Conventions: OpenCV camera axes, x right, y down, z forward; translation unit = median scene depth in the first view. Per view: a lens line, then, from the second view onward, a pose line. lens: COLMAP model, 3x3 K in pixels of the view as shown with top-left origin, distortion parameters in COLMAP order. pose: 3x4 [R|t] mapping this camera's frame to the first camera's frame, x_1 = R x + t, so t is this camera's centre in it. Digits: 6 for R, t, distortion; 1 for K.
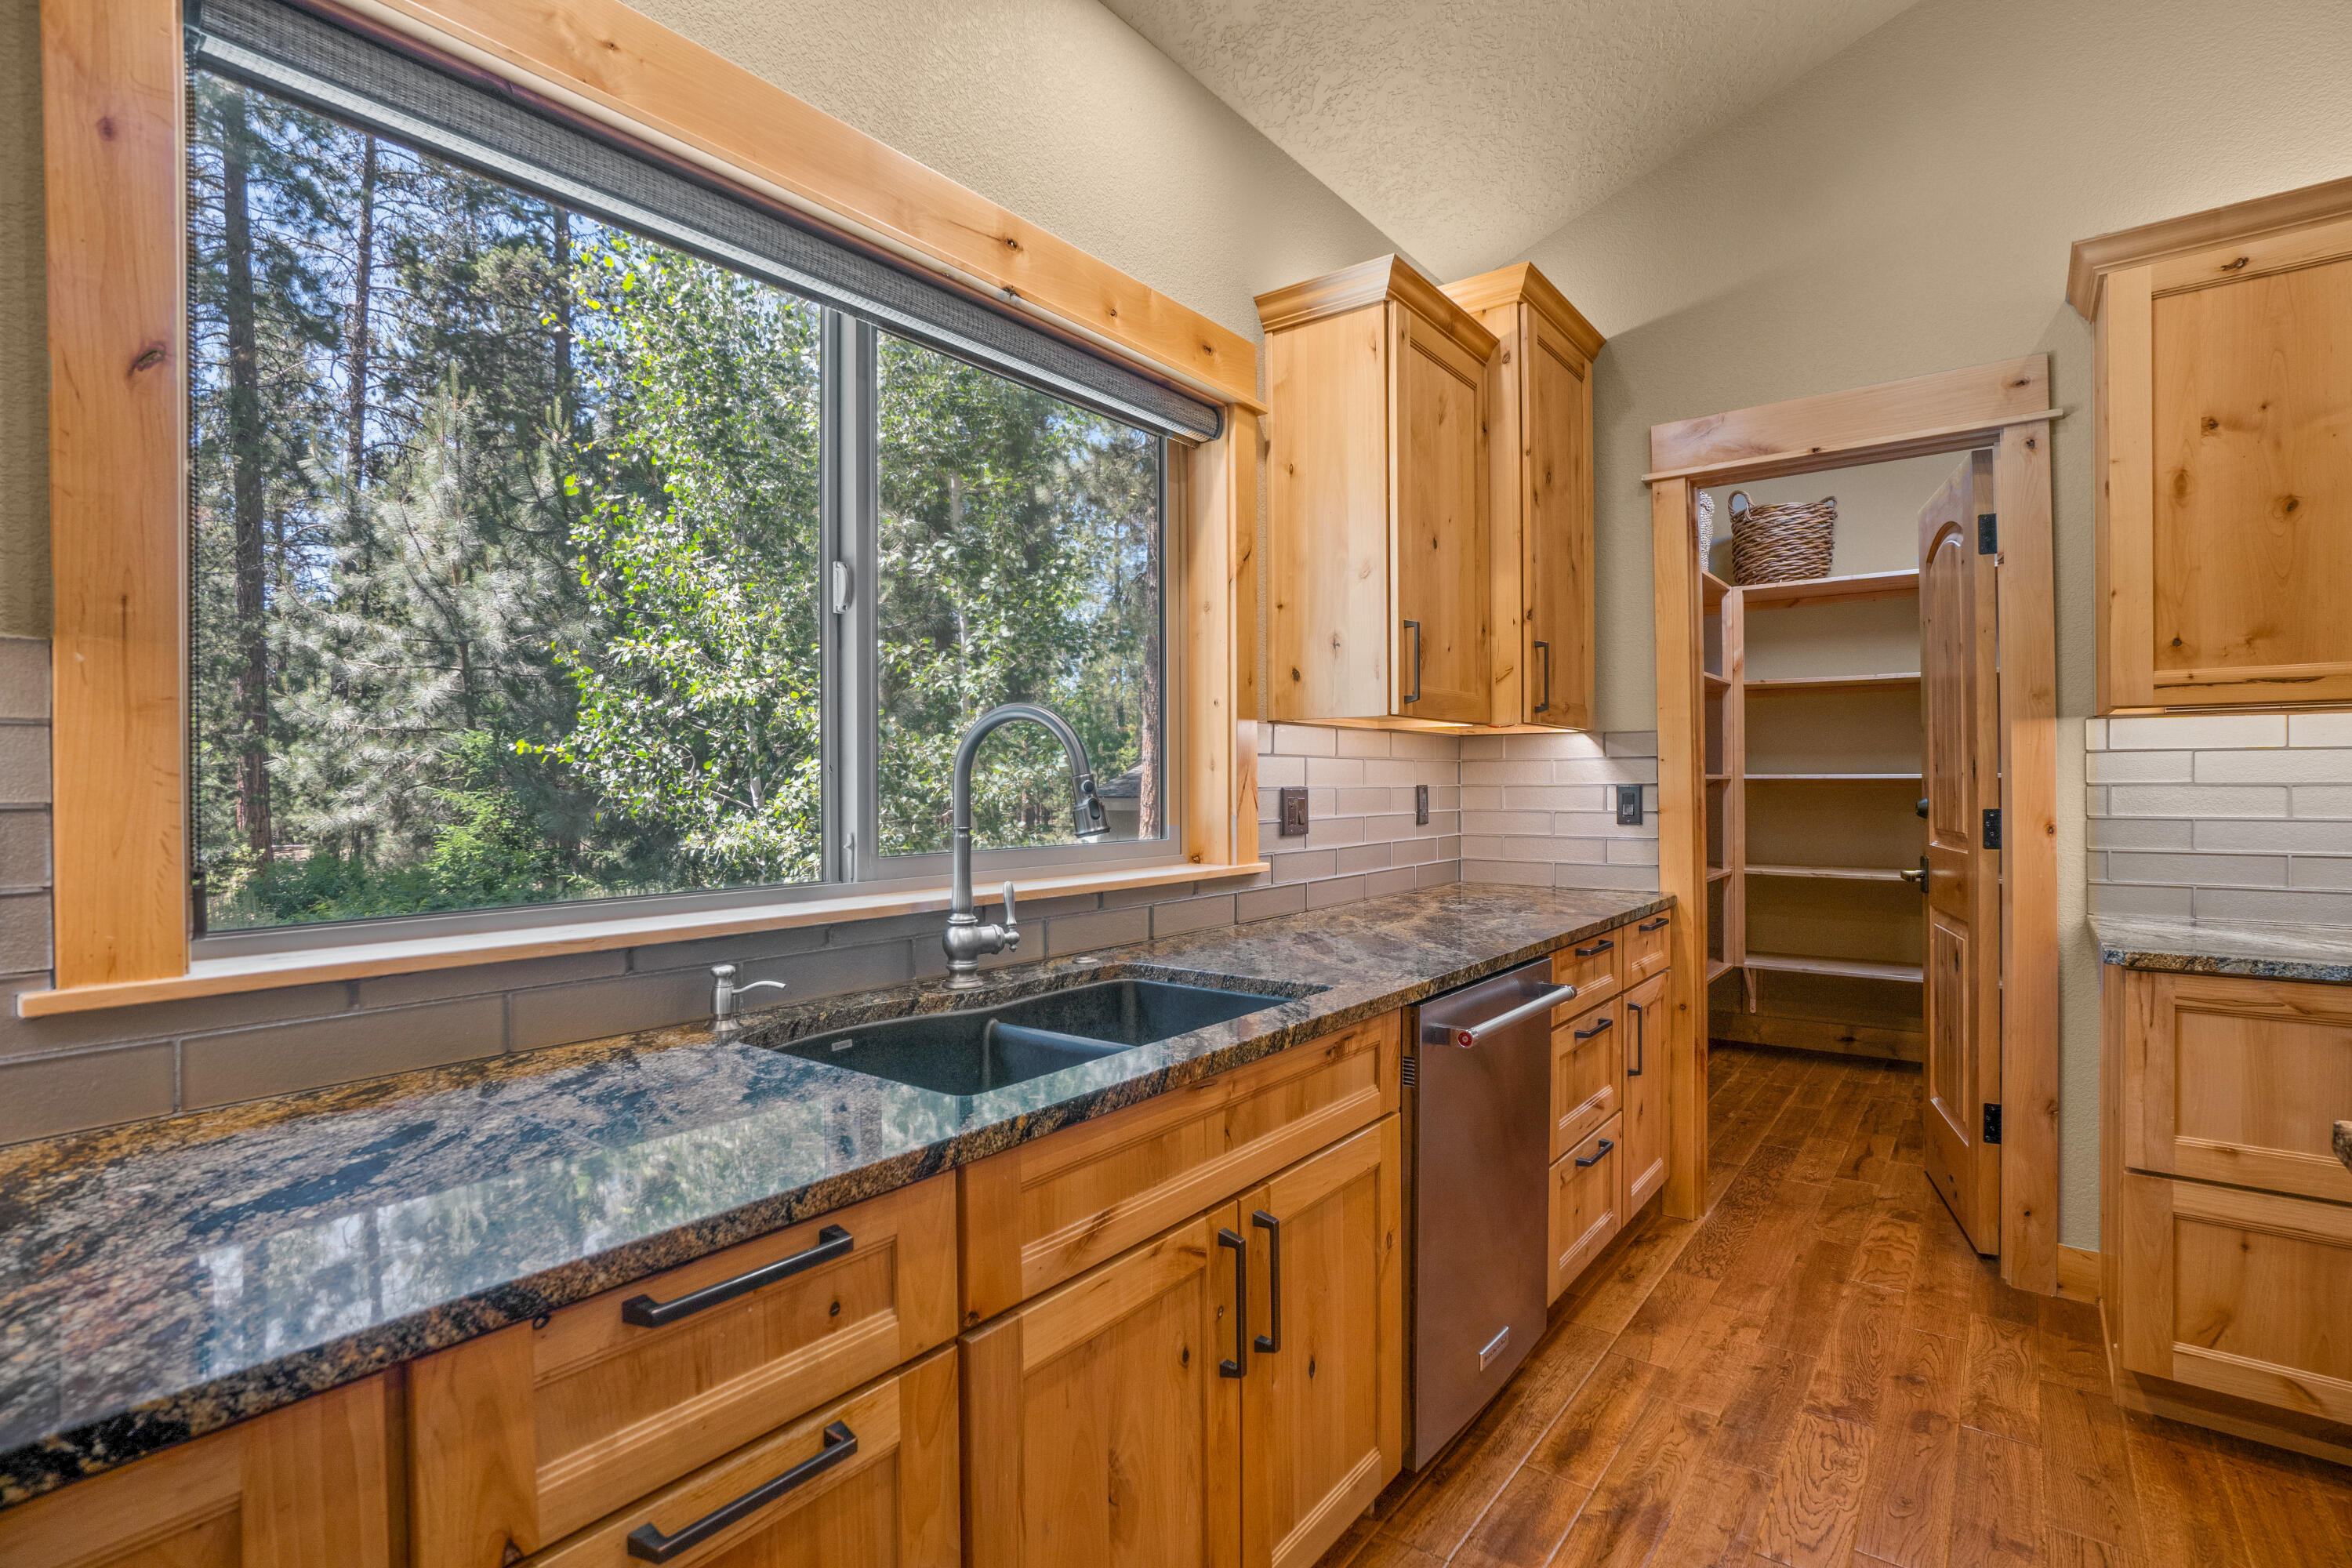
lens RADIAL K [[1129.1, 0, 1182.5], [0, 1129.1, 786.7], [0, 0, 1]] dist [-0.029161, 0.012695]
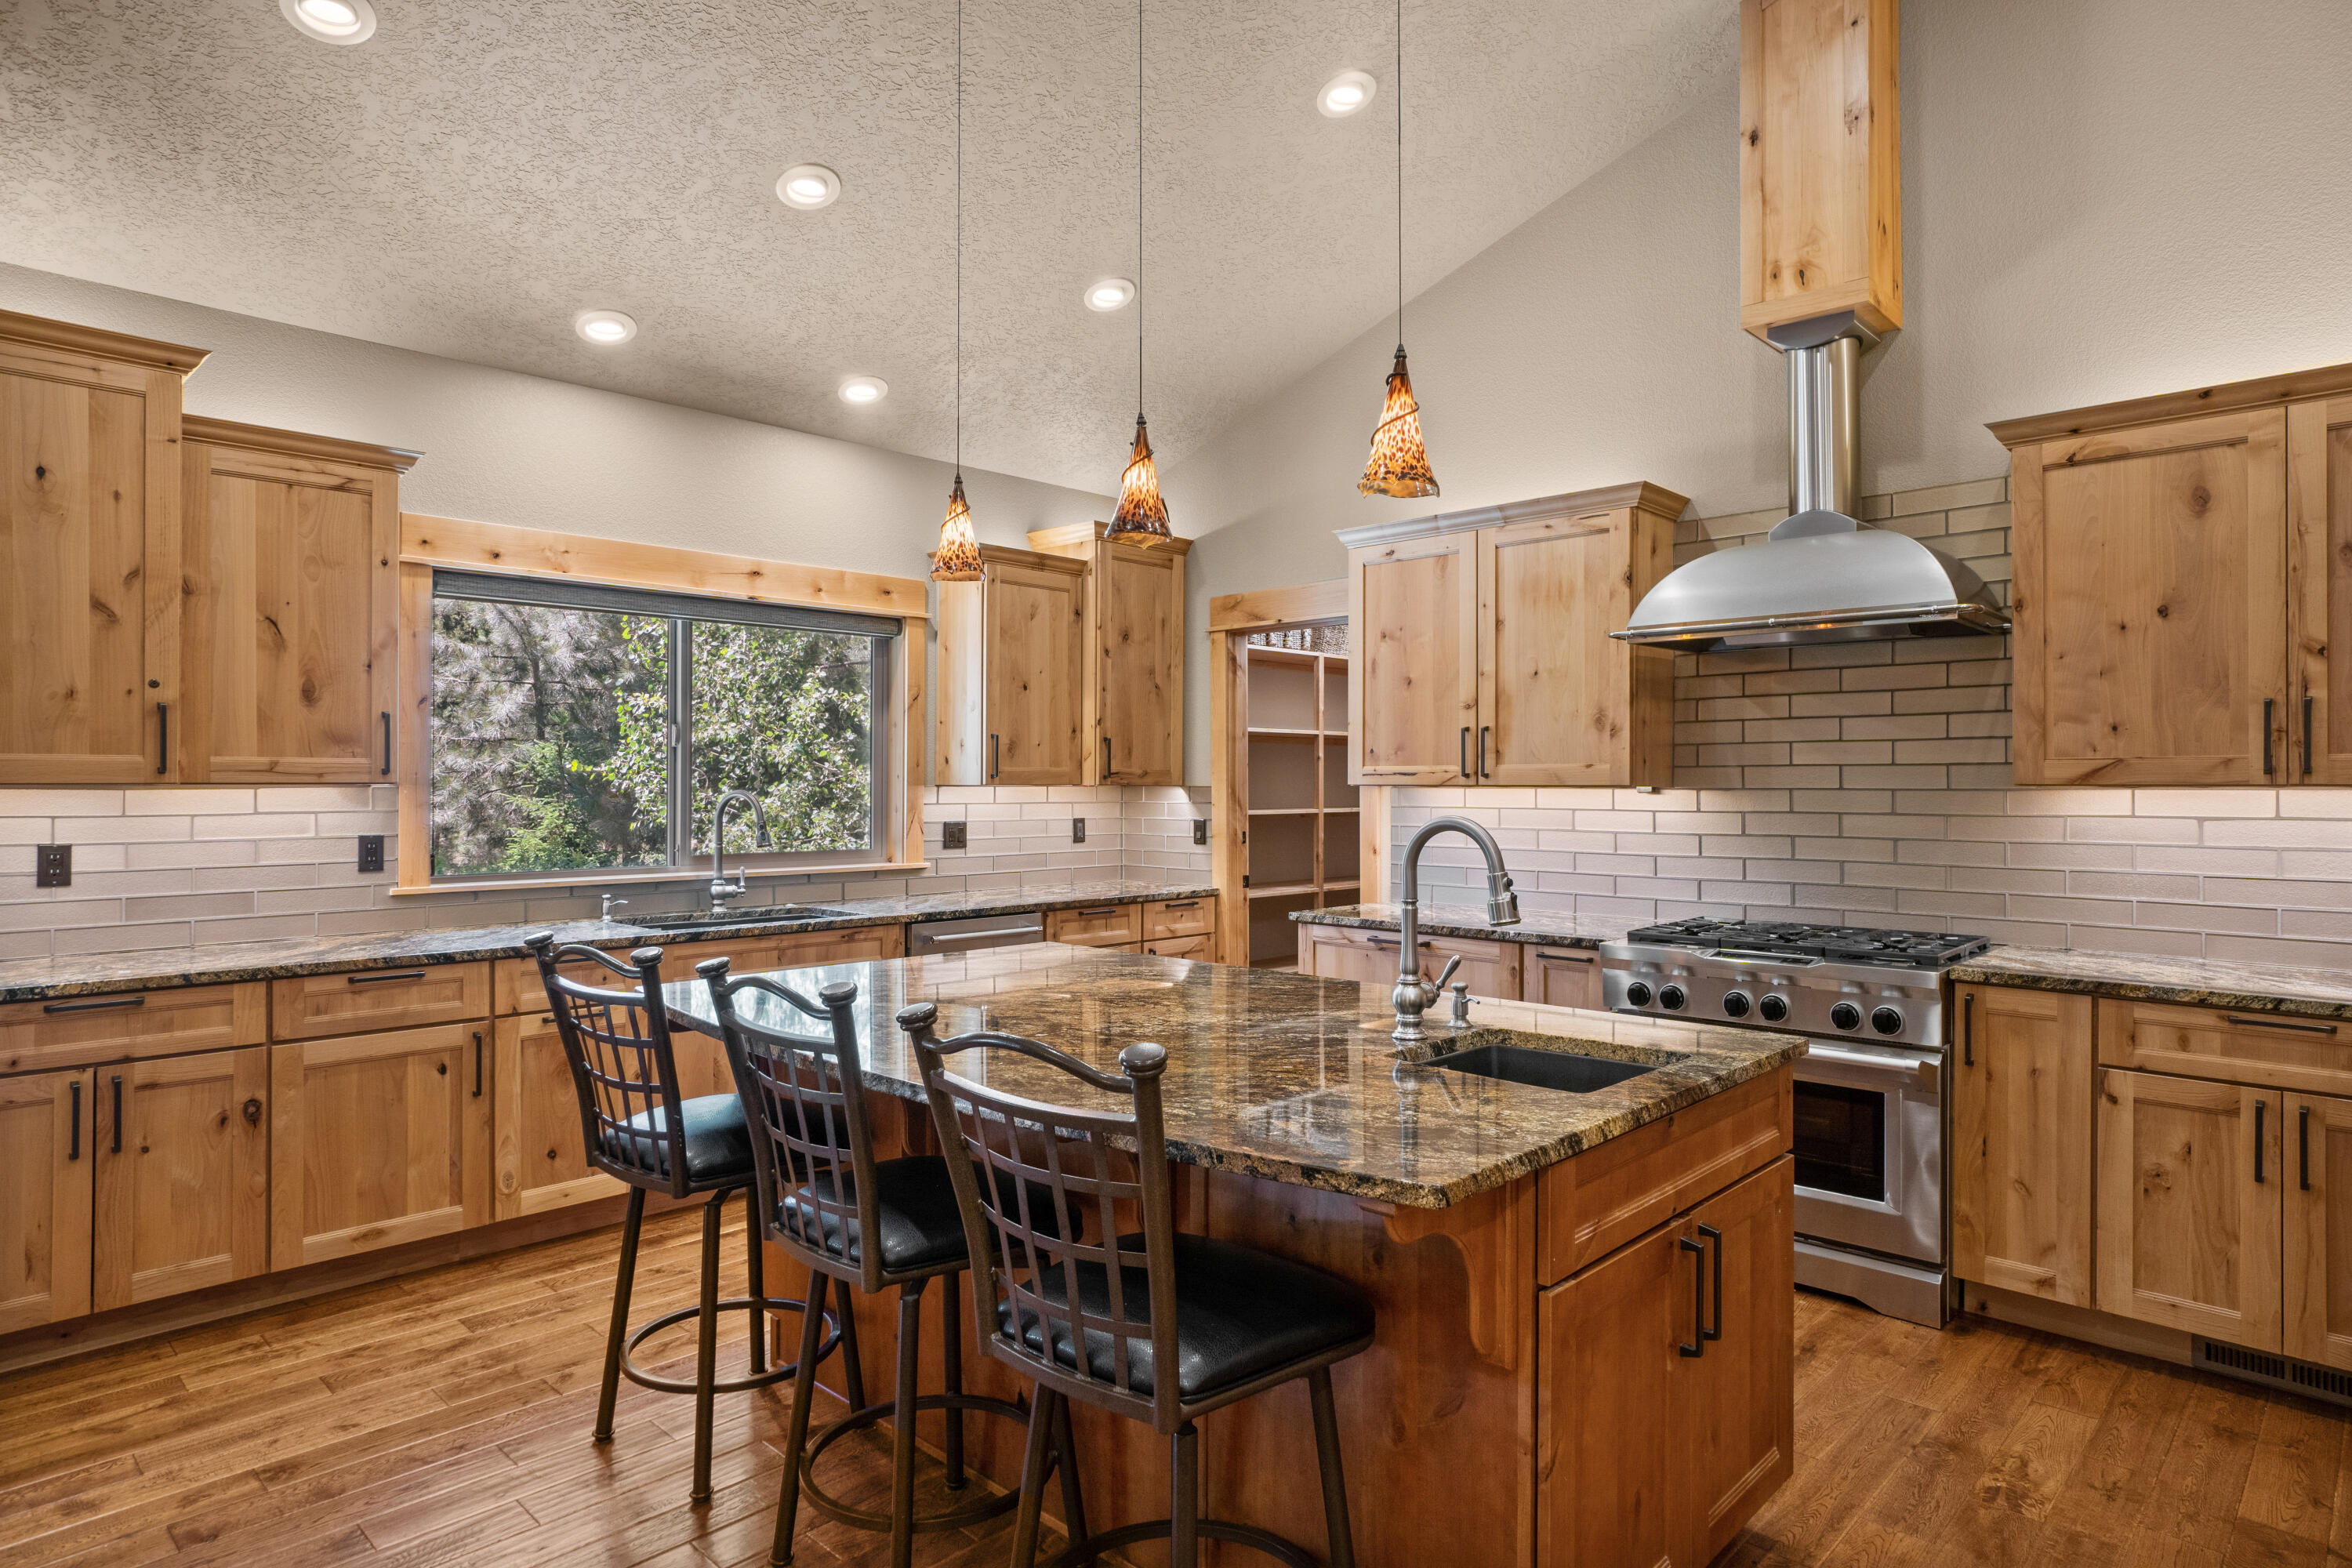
lens RADIAL K [[1301.6, 0, 1168.4], [0, 1301.6, 764.7], [0, 0, 1]] dist [-0.005996, 0.000026]
pose [[0.992759, 0.006129, -0.119970, 0.744999], [-0.008444, 0.999788, -0.018799, -0.057880], [0.119829, 0.019676, 0.992600, -1.103343]]
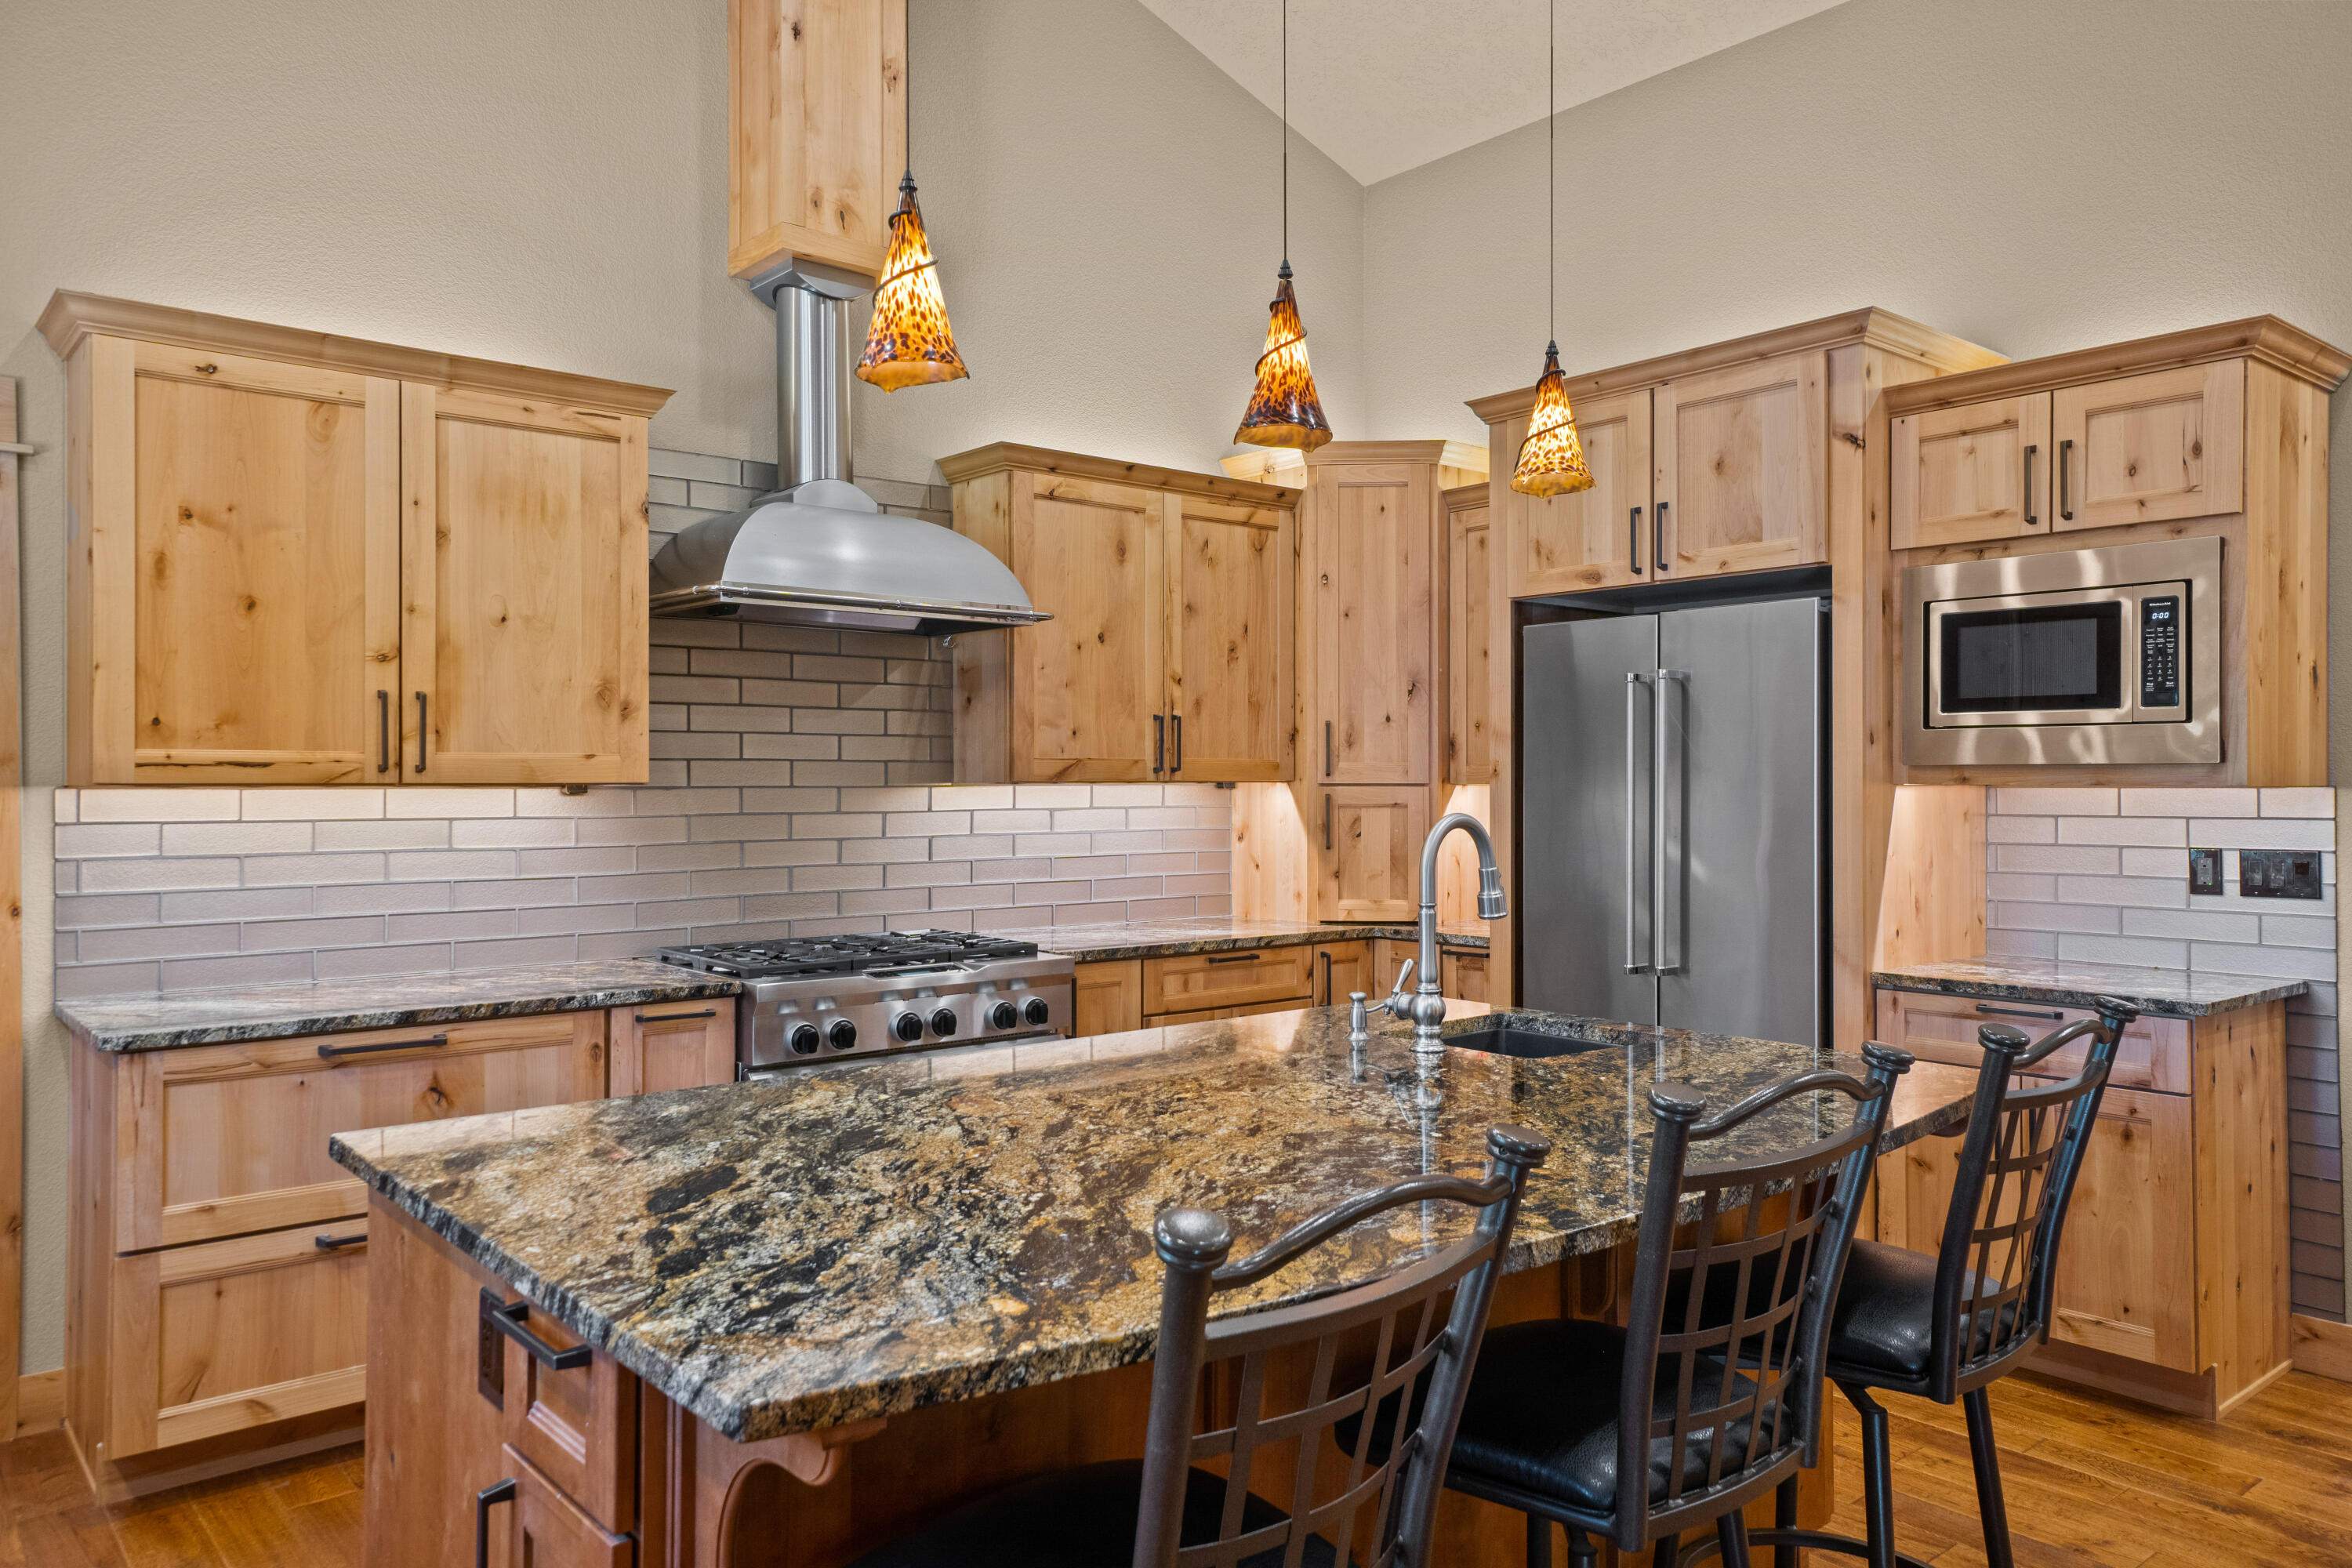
lens RADIAL K [[1613.4, 0, 1173.5], [0, 1613.4, 767.3], [0, 0, 1]] dist [0.025541, 0.005871]
pose [[0.225833, 0.016482, 0.974027, -0.311524], [0.006080, 0.999814, -0.018328, -0.050859], [-0.974147, 0.010061, 0.225691, -0.215616]]
